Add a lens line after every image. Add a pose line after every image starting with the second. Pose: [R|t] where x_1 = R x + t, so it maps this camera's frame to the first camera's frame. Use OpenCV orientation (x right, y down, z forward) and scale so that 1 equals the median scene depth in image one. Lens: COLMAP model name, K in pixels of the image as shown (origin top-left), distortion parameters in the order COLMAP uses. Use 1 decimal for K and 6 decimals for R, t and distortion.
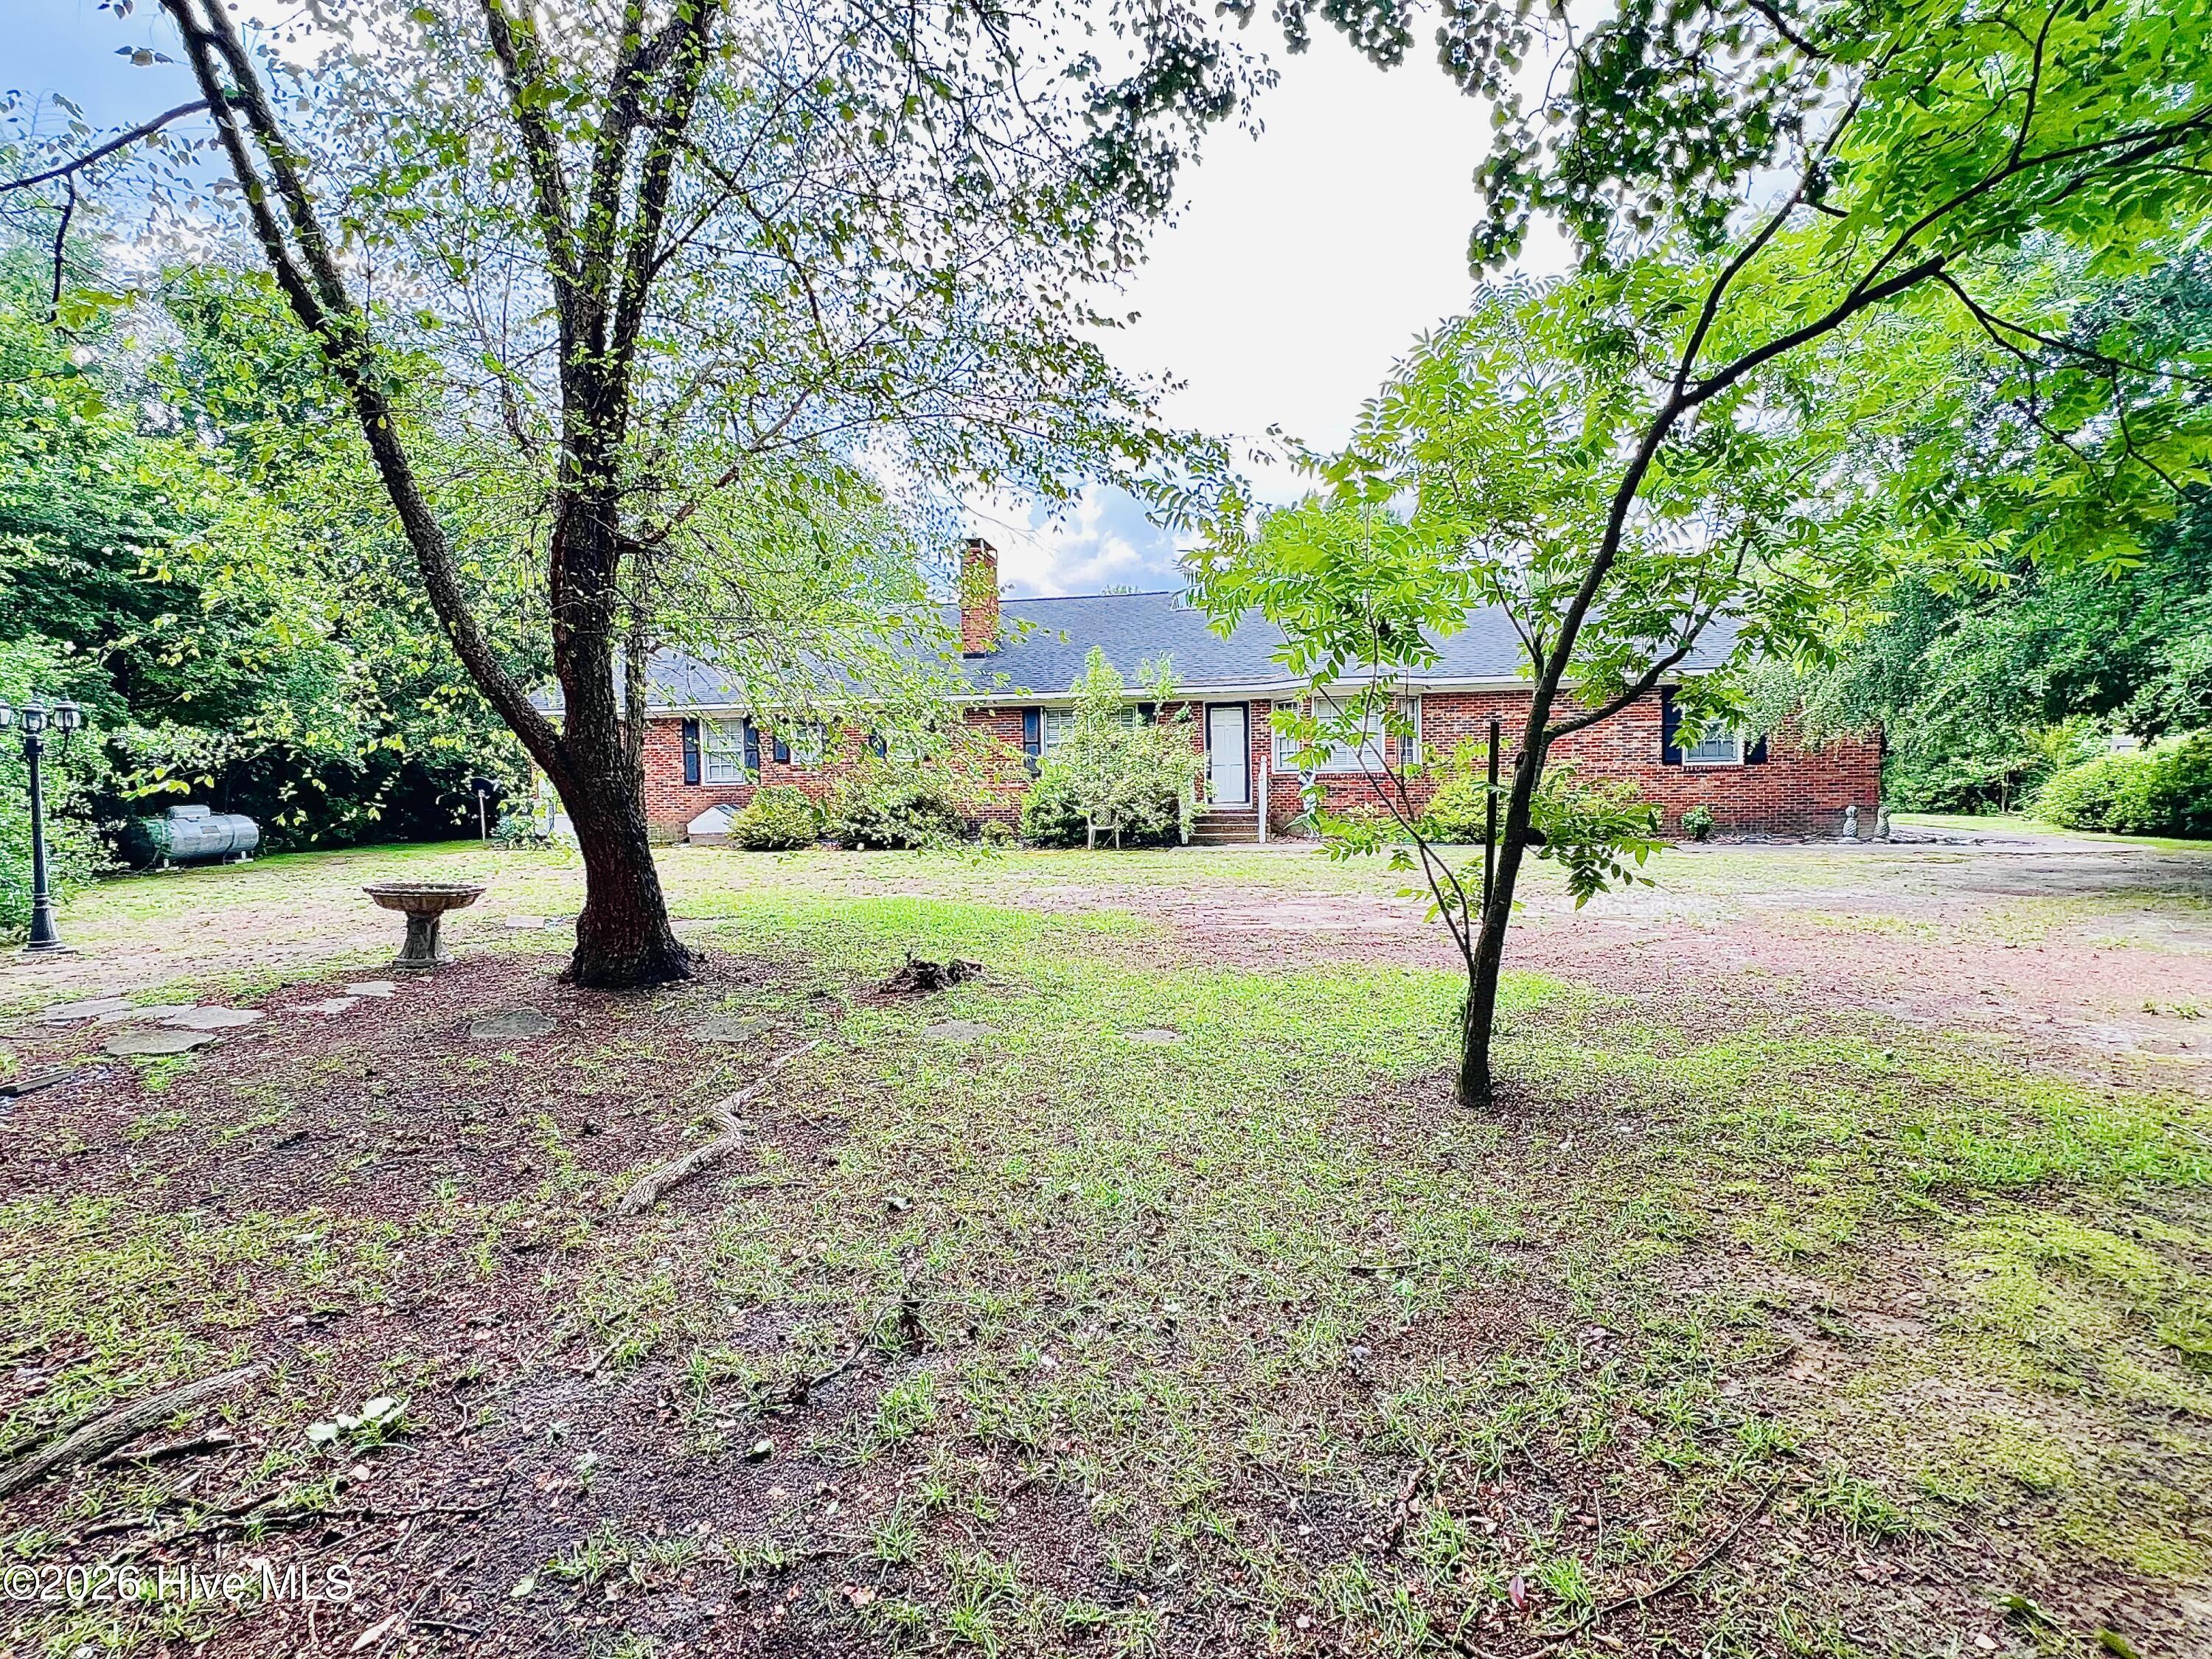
lens RADIAL K [[1045.7, 0, 1112.3], [0, 1045.7, 830.7], [0, 0, 1]] dist [0.000298, 0.000004]
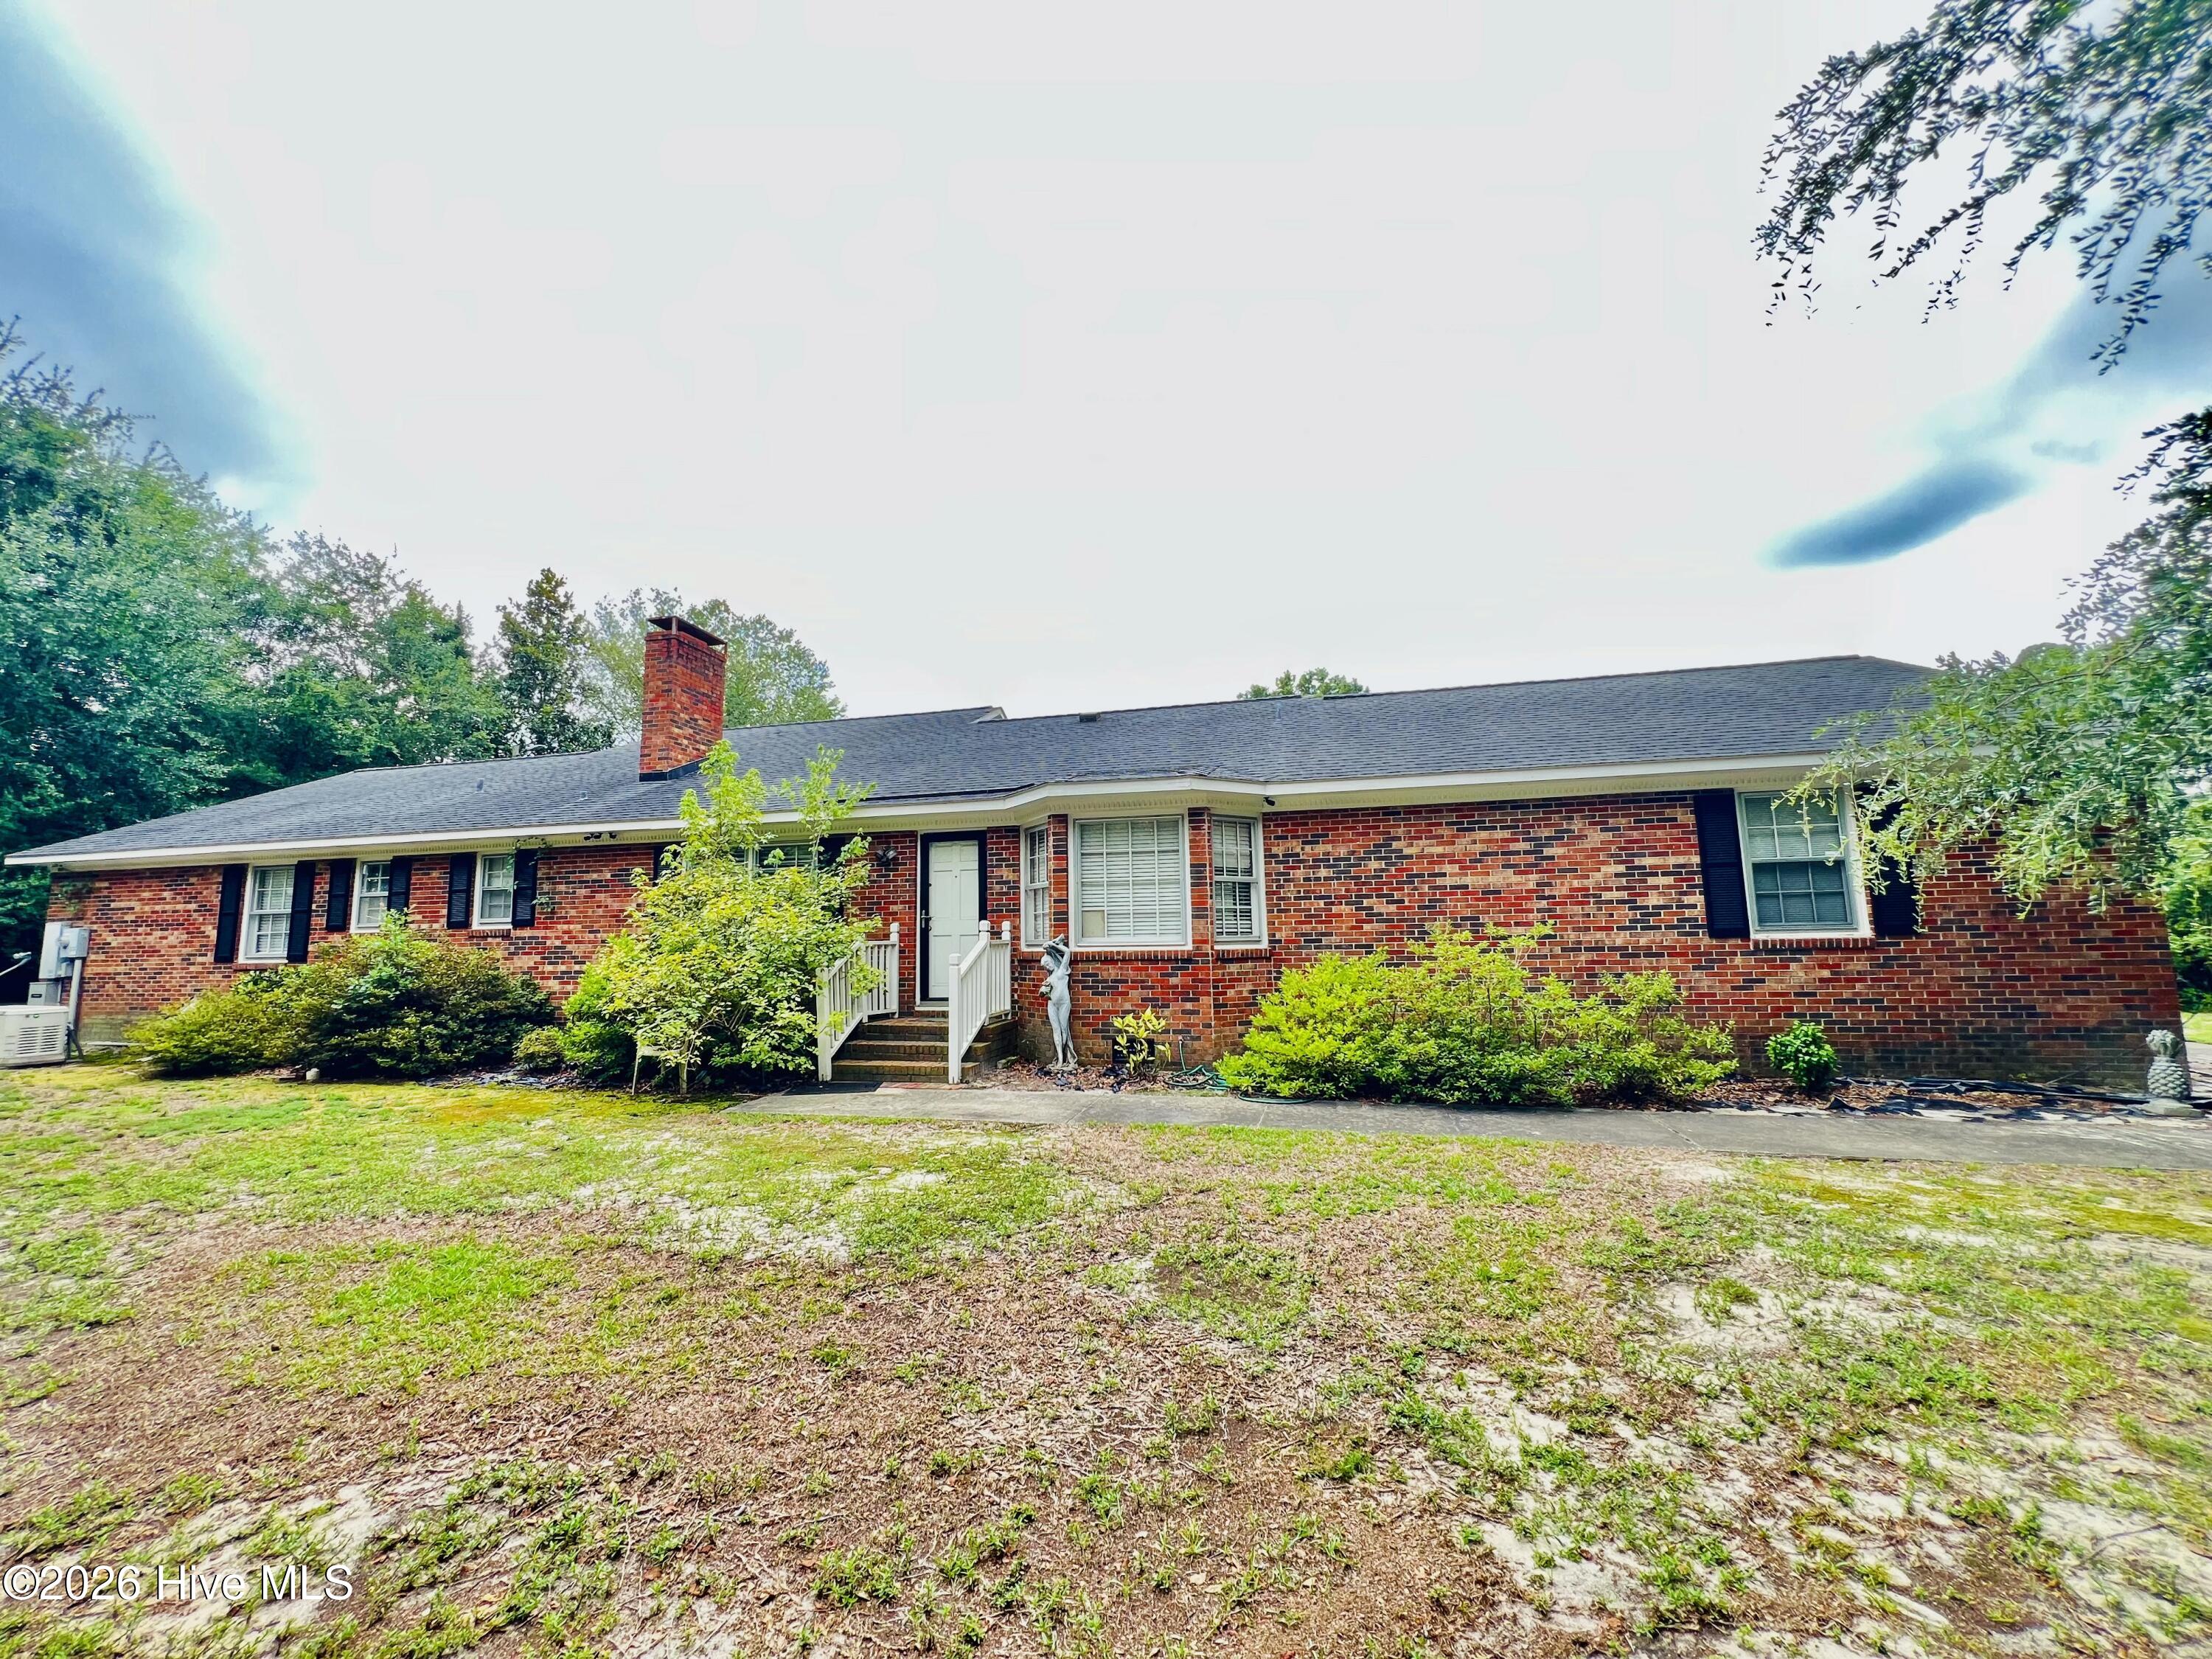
lens RADIAL K [[881.6, 0, 1097.7], [0, 881.6, 823.8], [0, 0, 1]] dist [-0.001530, -0.000006]
pose [[0.996705, -0.010438, -0.080438, 0.242280], [-0.003195, 0.985863, -0.167526, -0.042280], [0.081050, 0.167231, 0.982581, 0.504970]]
